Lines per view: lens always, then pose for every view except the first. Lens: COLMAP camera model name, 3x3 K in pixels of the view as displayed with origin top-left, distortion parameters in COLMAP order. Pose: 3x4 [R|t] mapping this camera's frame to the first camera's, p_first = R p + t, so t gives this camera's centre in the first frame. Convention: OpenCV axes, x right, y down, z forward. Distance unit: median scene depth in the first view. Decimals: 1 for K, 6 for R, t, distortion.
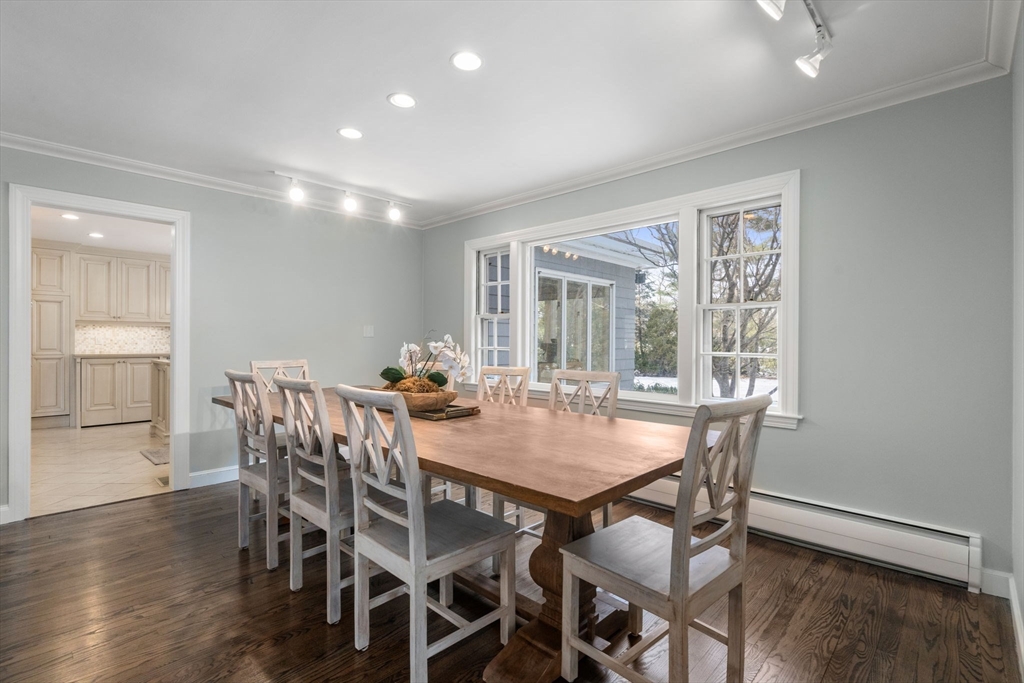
lens RADIAL K [[471.9, 0, 510.2], [0, 471.9, 343.4], [0, 0, 1]] dist [0.002201, 0.001384]
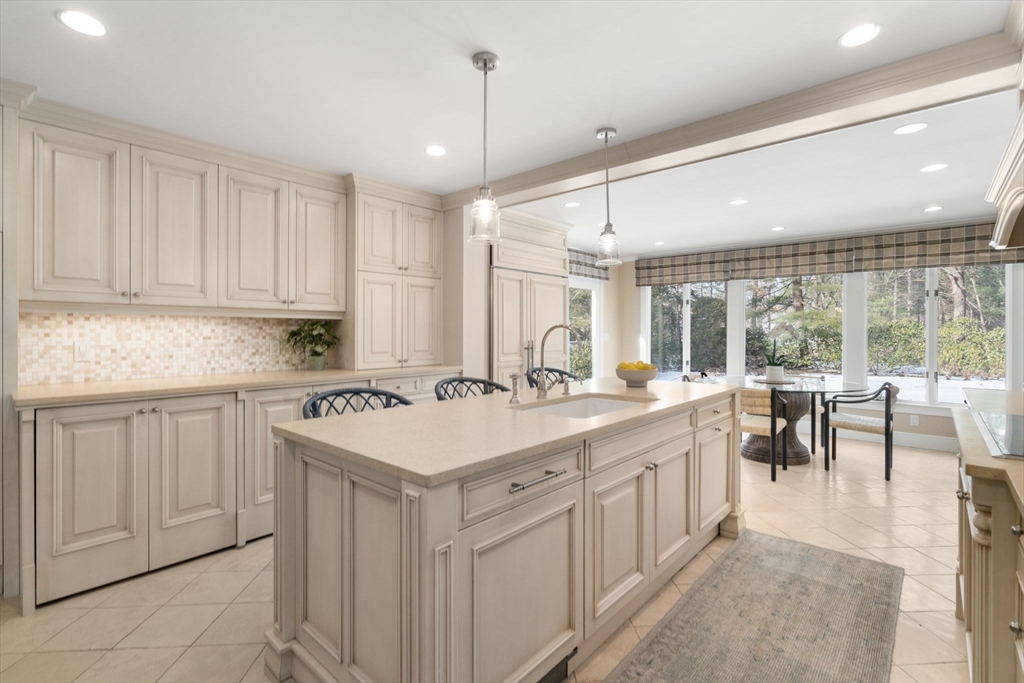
lens RADIAL K [[471.9, 0, 512.9], [0, 471.9, 335.9], [0, 0, 1]] dist [0.002201, 0.001384]
pose [[0.999077, 0.001387, 0.042925, -0.531286], [-0.001706, 0.999971, 0.007397, -0.023741], [-0.042914, -0.007463, 0.999051, 0.593048]]
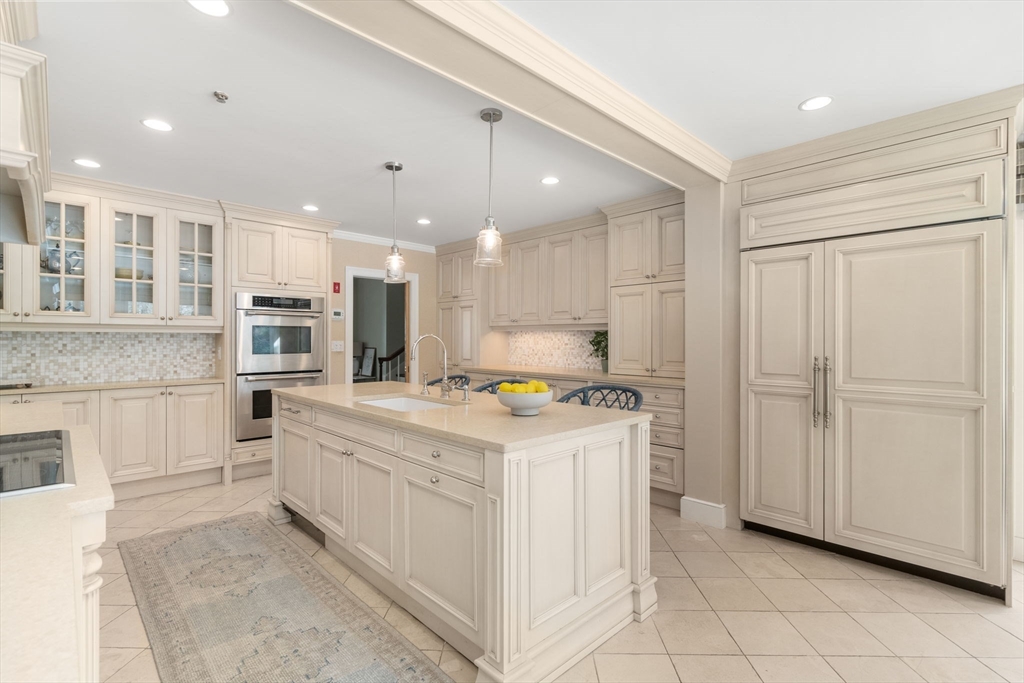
lens RADIAL K [[471.9, 0, 520.7], [0, 471.9, 338.1], [0, 0, 1]] dist [0.002201, 0.001384]
pose [[-0.025788, -0.002726, -0.999664, -0.062492], [-0.007385, 0.999970, -0.002537, -0.024804], [0.999640, 0.007317, -0.025807, 1.040252]]
